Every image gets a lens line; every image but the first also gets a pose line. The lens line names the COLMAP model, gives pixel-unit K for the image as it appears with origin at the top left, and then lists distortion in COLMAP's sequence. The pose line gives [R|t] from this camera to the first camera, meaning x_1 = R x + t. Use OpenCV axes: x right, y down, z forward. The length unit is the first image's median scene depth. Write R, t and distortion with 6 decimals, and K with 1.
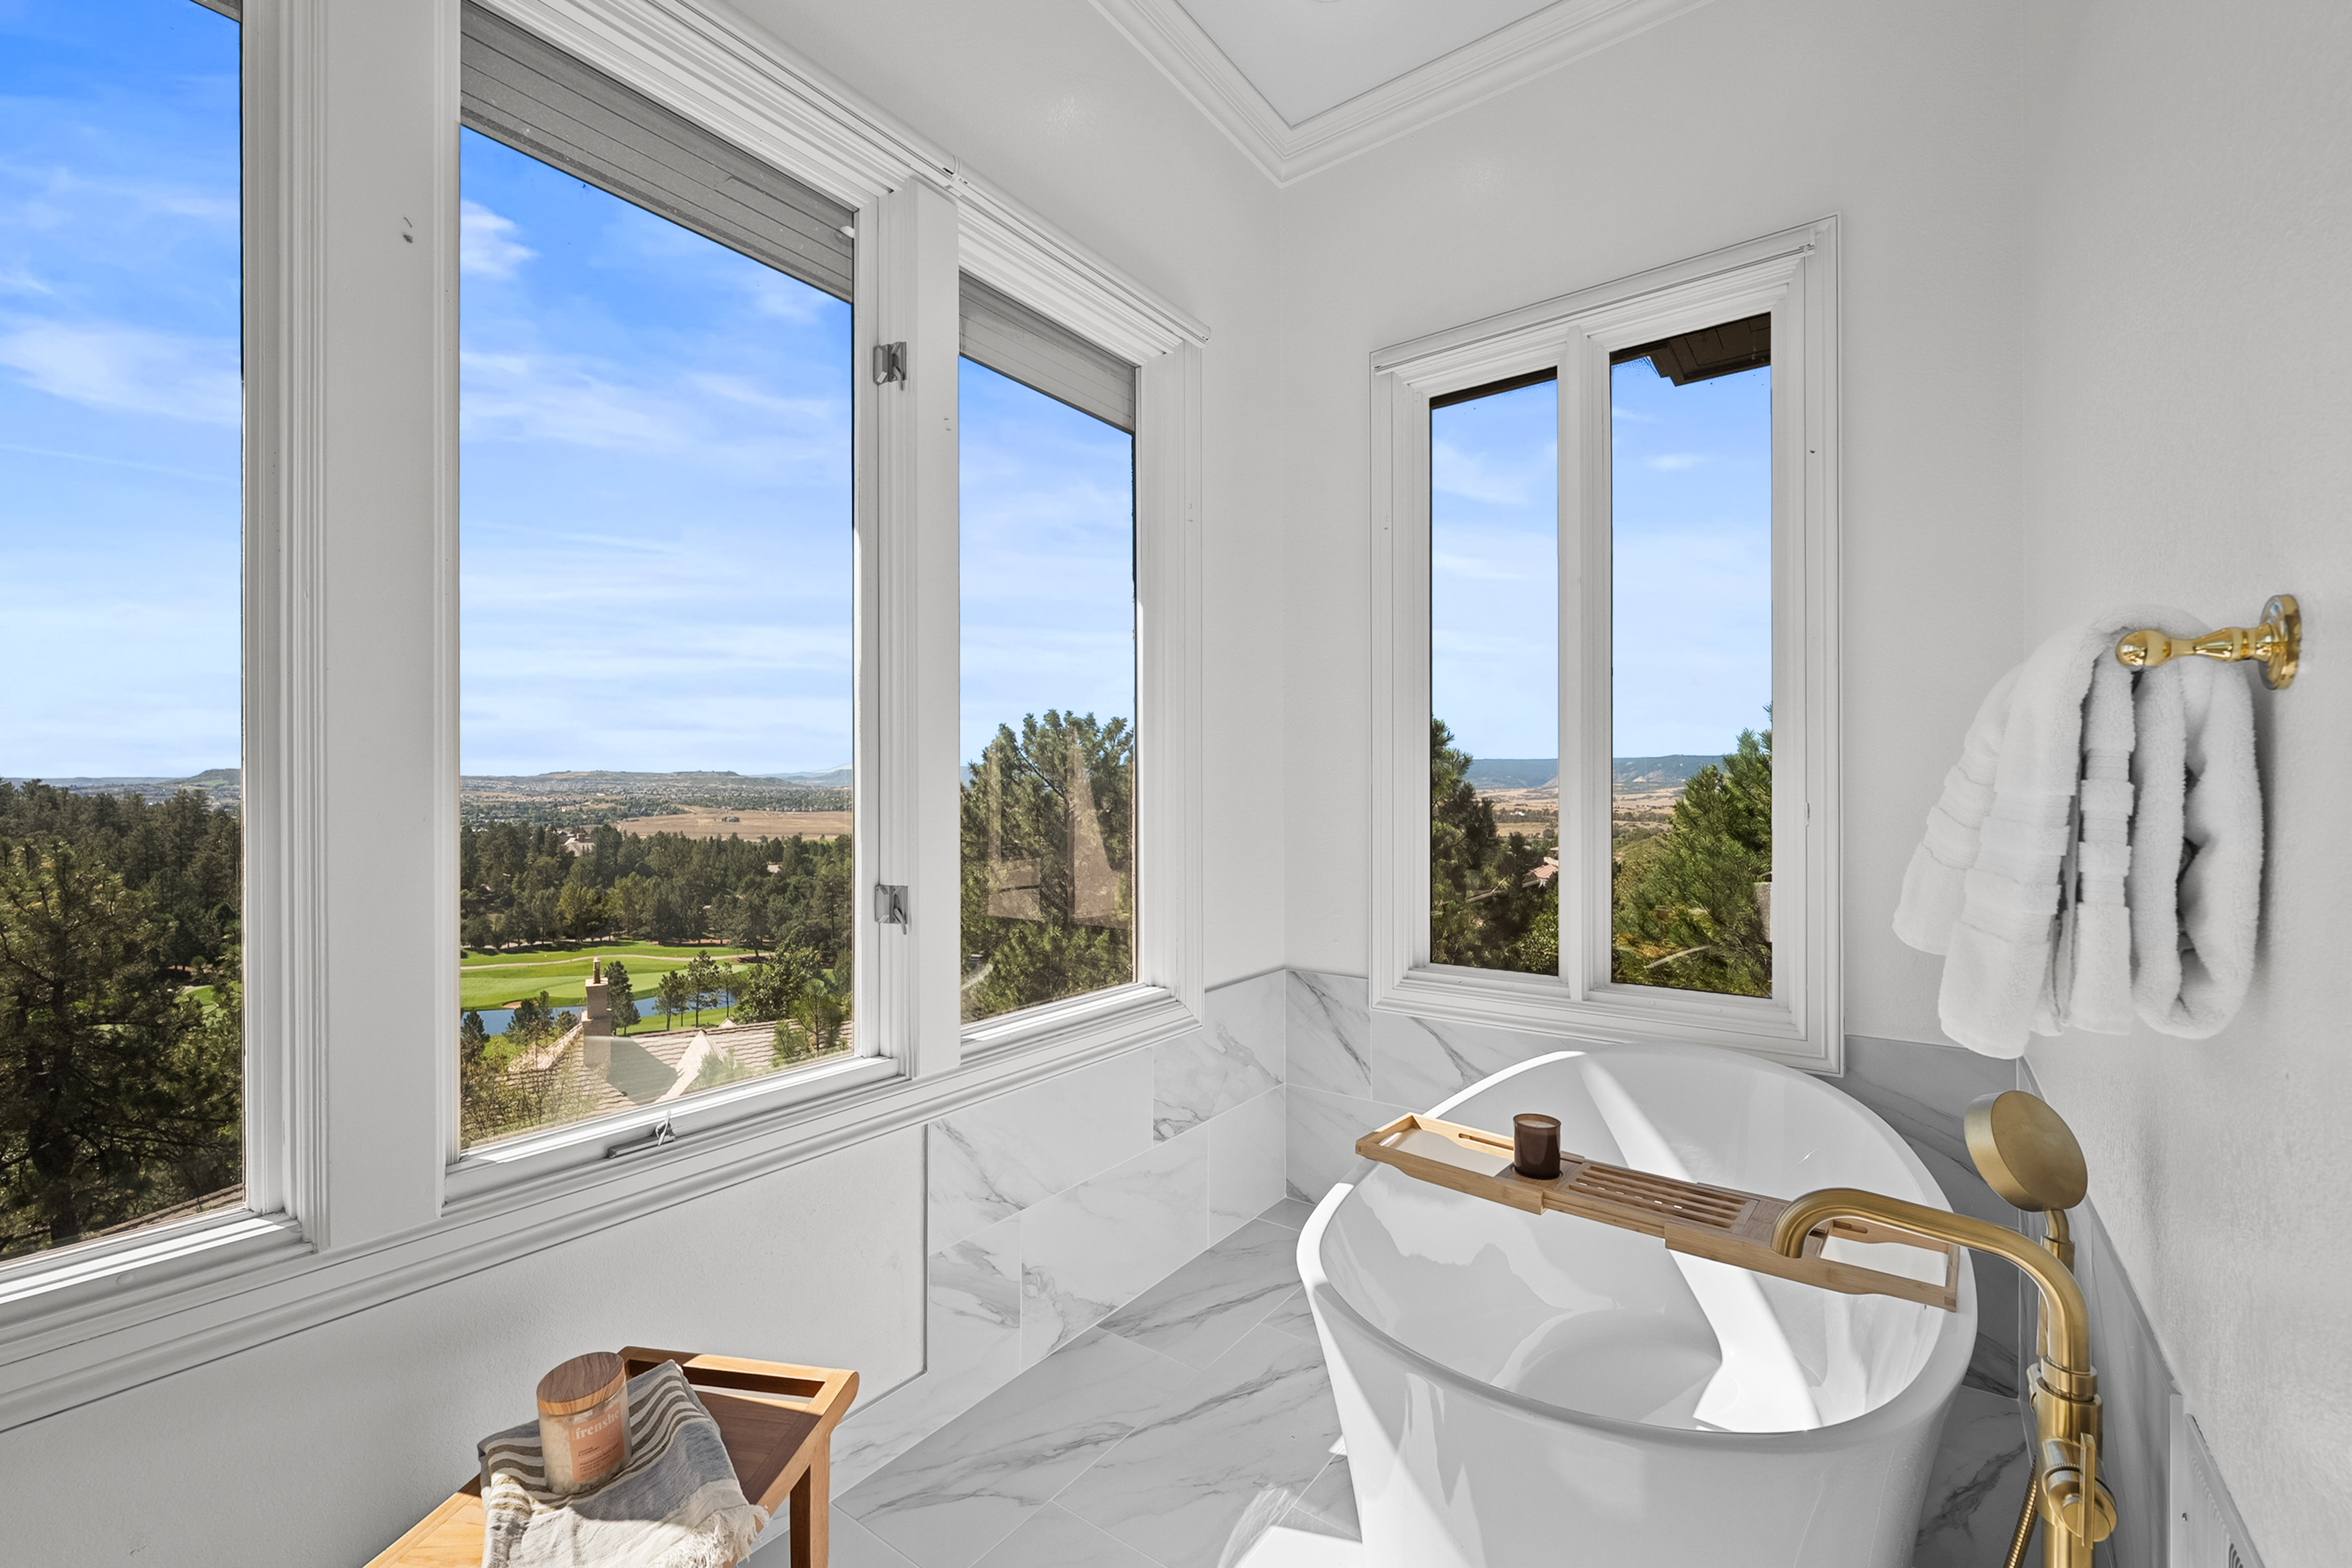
lens RADIAL K [[995.2, 0, 1176.6], [0, 995.2, 788.9], [0, 0, 1]] dist [0.000052, 0.000010]
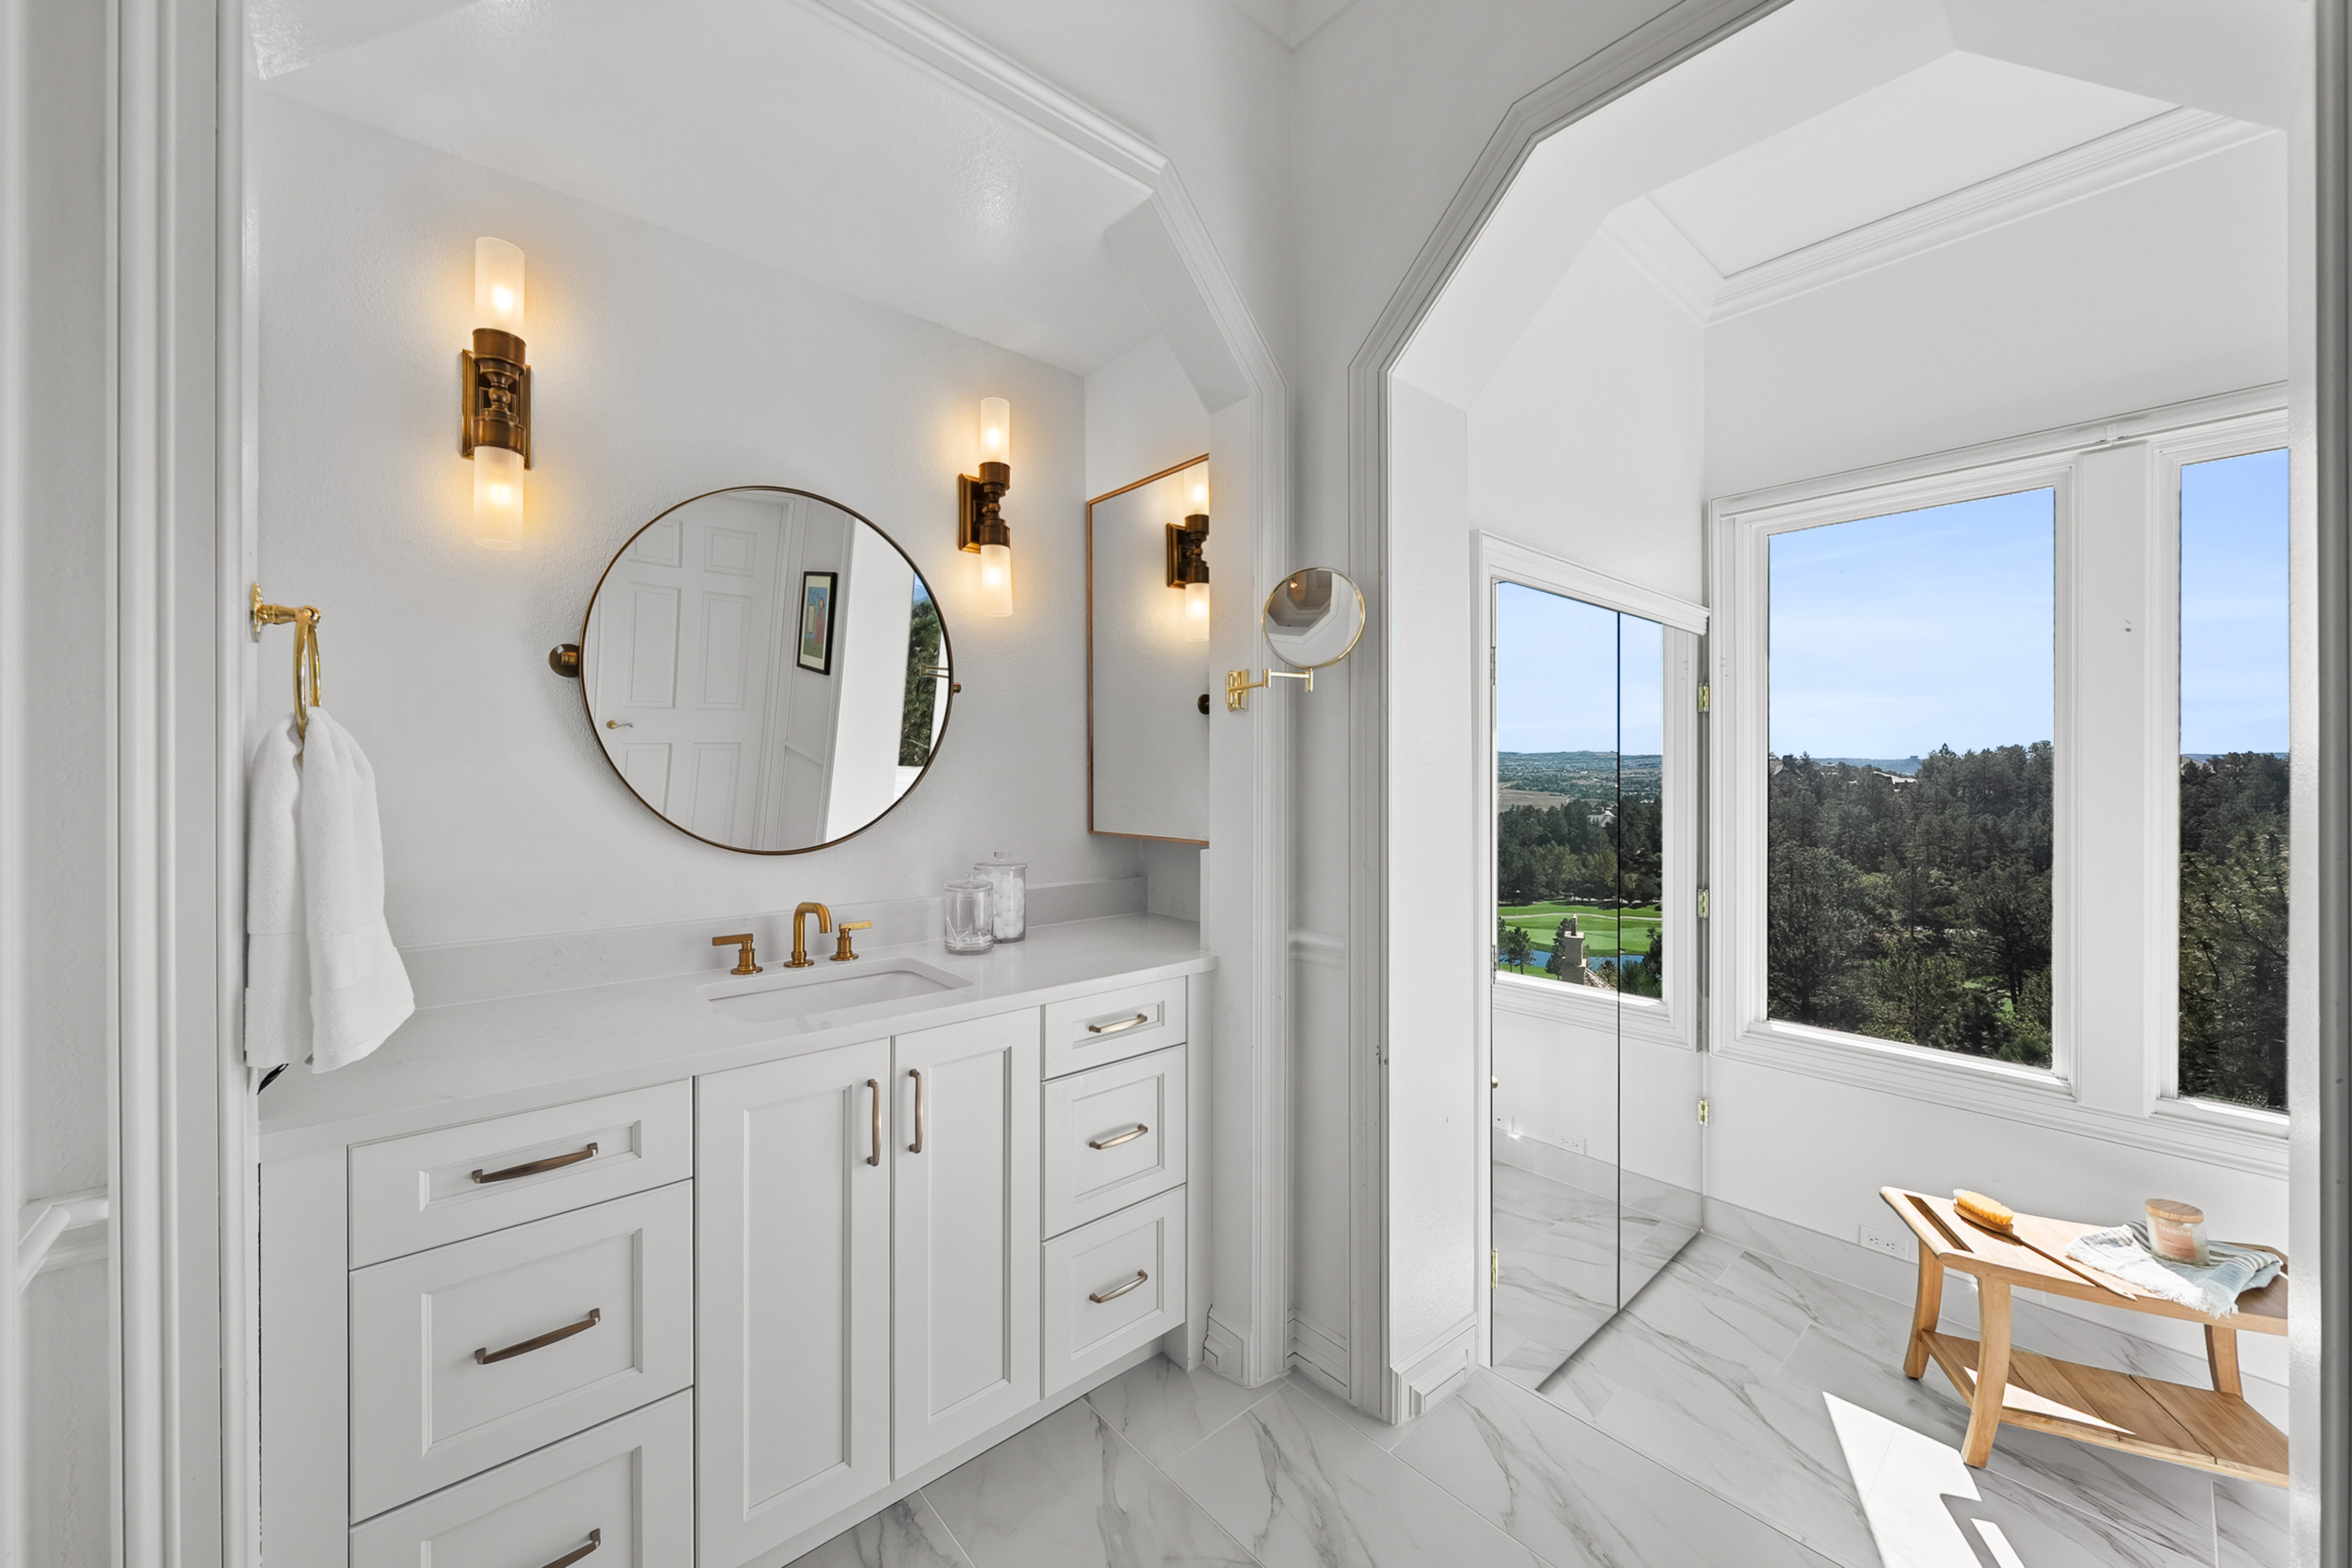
lens RADIAL K [[868.3, 0, 1178.6], [0, 868.3, 777.2], [0, 0, 1]] dist [-0.000553, -0.000047]
pose [[-0.194304, 0.004512, -0.980931, 1.245652], [-0.003378, 0.999980, 0.005268, -0.232239], [0.980936, 0.004337, -0.194285, -0.520039]]
